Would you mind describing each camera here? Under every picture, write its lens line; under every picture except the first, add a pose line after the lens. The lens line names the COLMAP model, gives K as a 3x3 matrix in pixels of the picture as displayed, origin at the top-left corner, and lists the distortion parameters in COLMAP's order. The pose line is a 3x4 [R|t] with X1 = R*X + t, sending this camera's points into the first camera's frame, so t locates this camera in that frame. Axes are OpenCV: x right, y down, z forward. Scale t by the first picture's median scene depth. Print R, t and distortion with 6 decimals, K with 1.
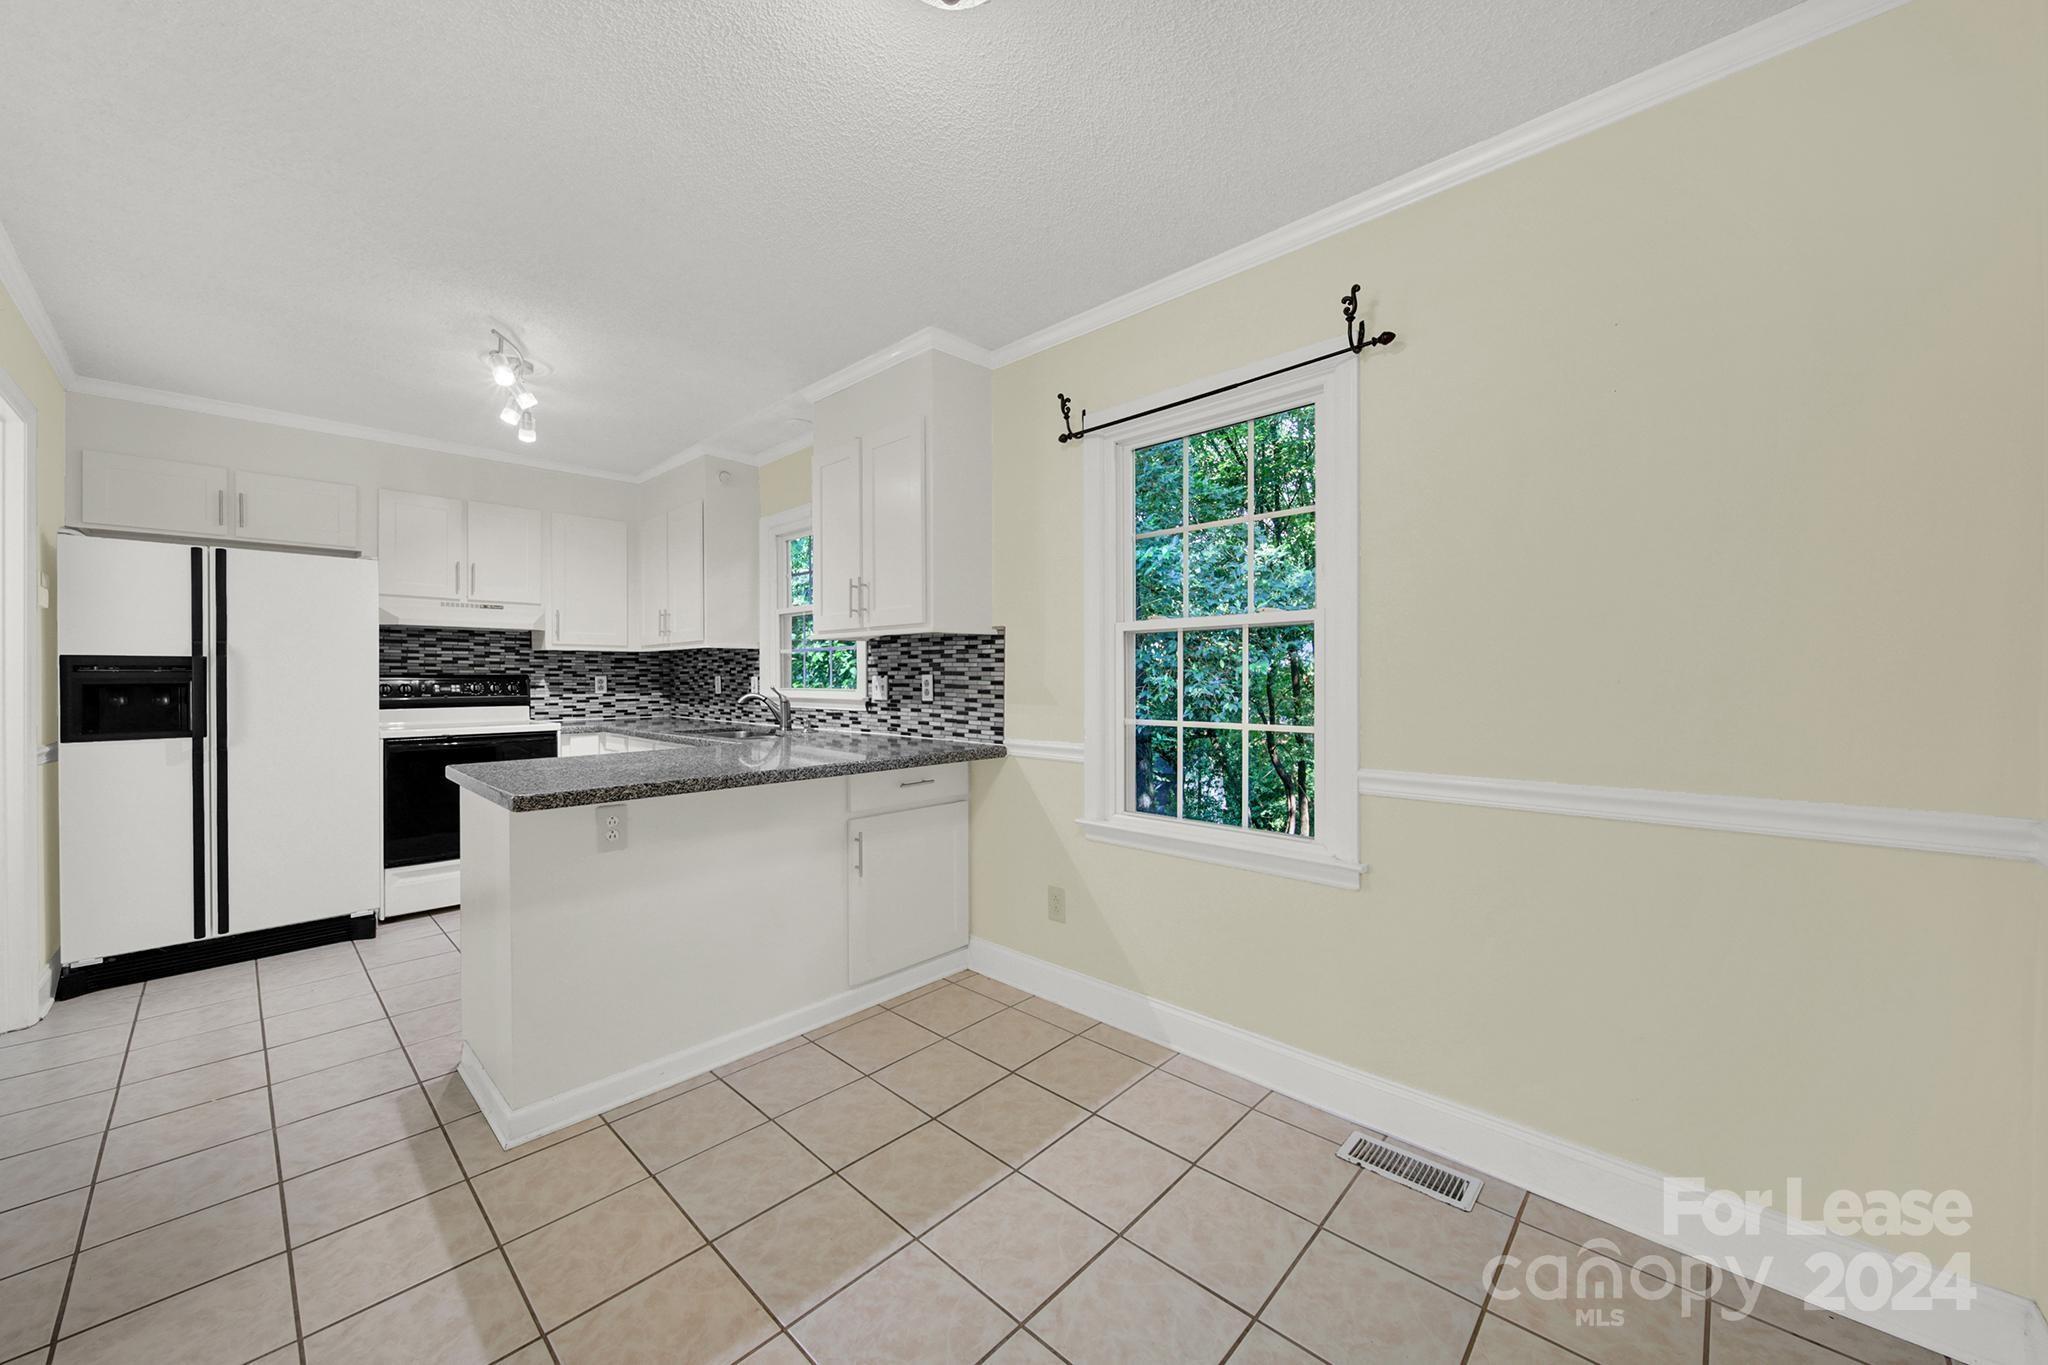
lens RADIAL K [[751.7, 0, 1018.3], [0, 751.7, 676.1], [0, 0, 1]] dist [-0.001363, -0.001554]
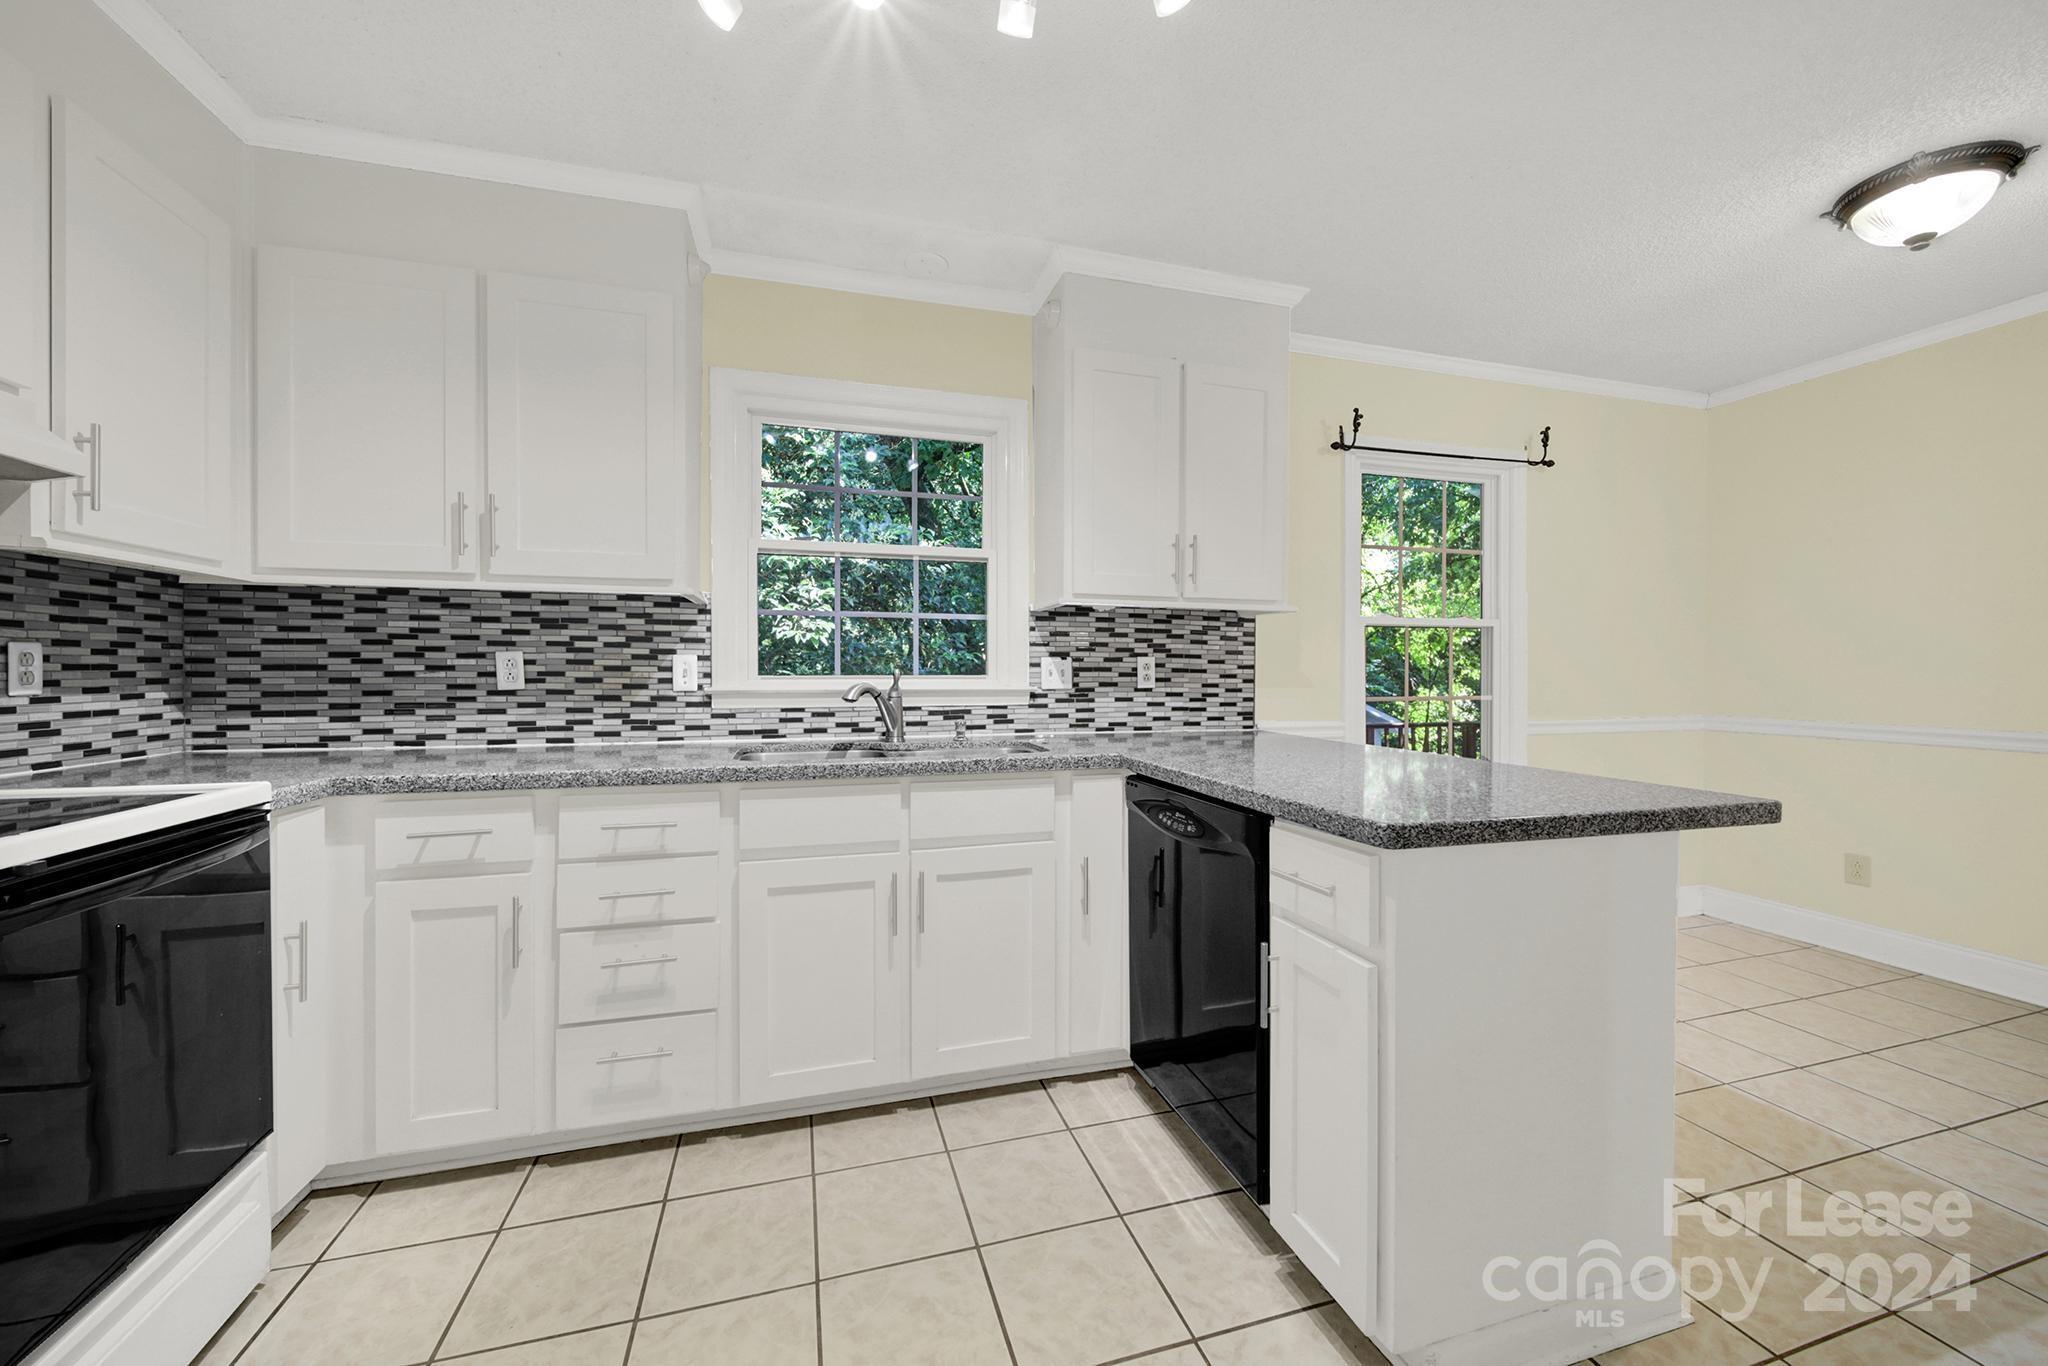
lens RADIAL K [[751.7, 0, 1018.3], [0, 751.7, 676.6], [0, 0, 1]] dist [-0.001363, -0.001554]
pose [[0.501589, -0.000734, 0.865106, -0.905137], [-0.004147, 0.999986, 0.003253, 0.017543], [-0.865096, -0.005219, 0.501579, 0.678128]]
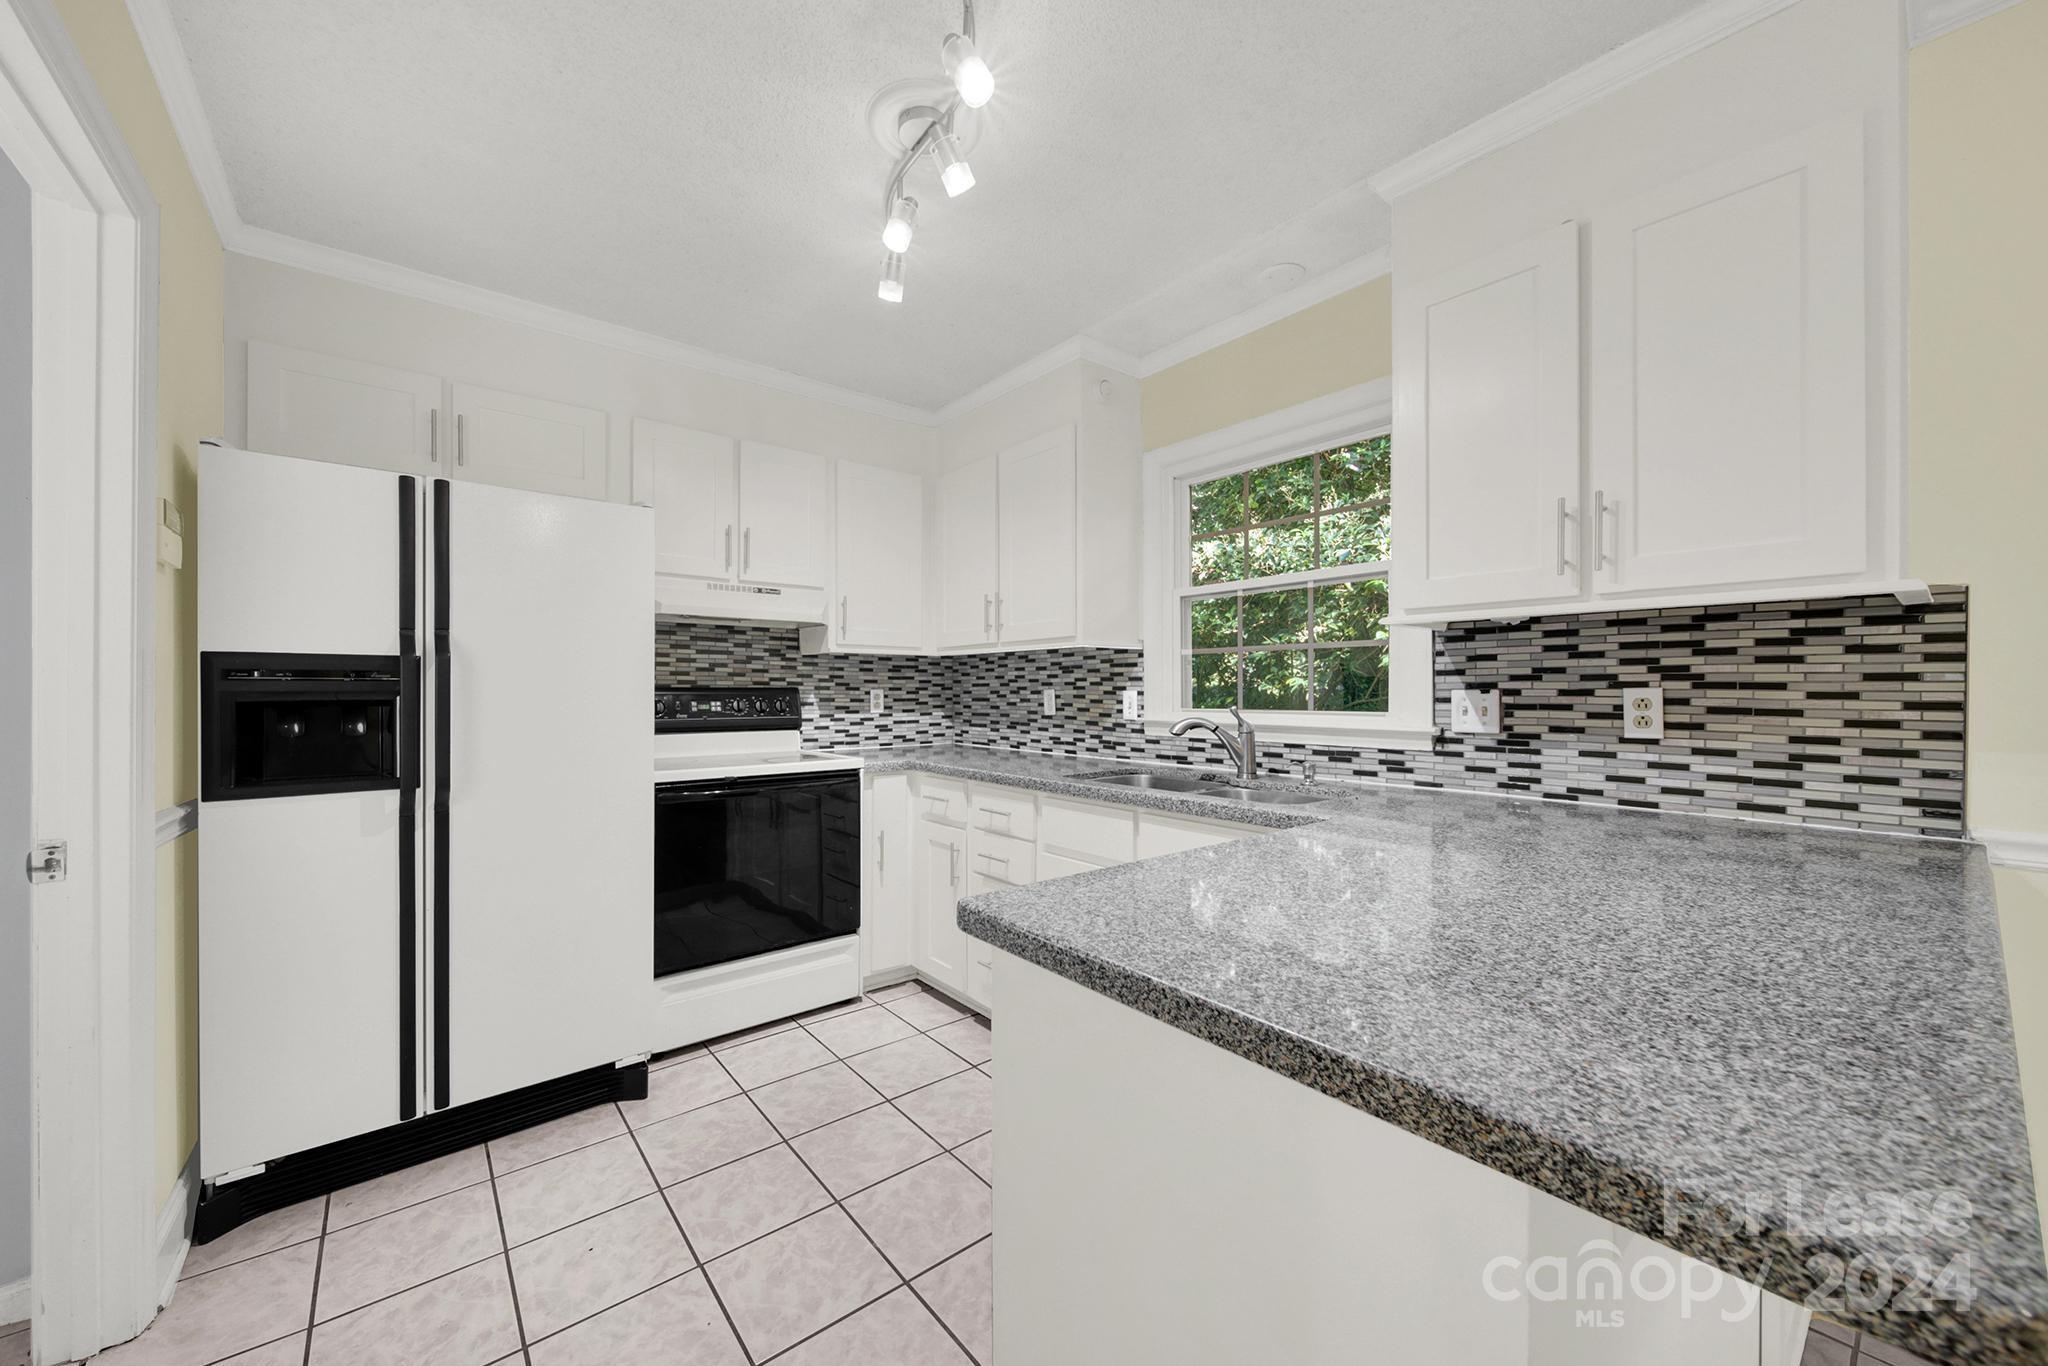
lens RADIAL K [[756.5, 0, 1017.0], [0, 756.5, 688.1], [0, 0, 1]] dist [-0.002235, -0.000767]
pose [[0.991837, 0.002095, -0.127497, -0.473743], [-0.002479, 0.999993, -0.002852, 0.000578], [0.127490, 0.003144, 0.991835, 0.408964]]
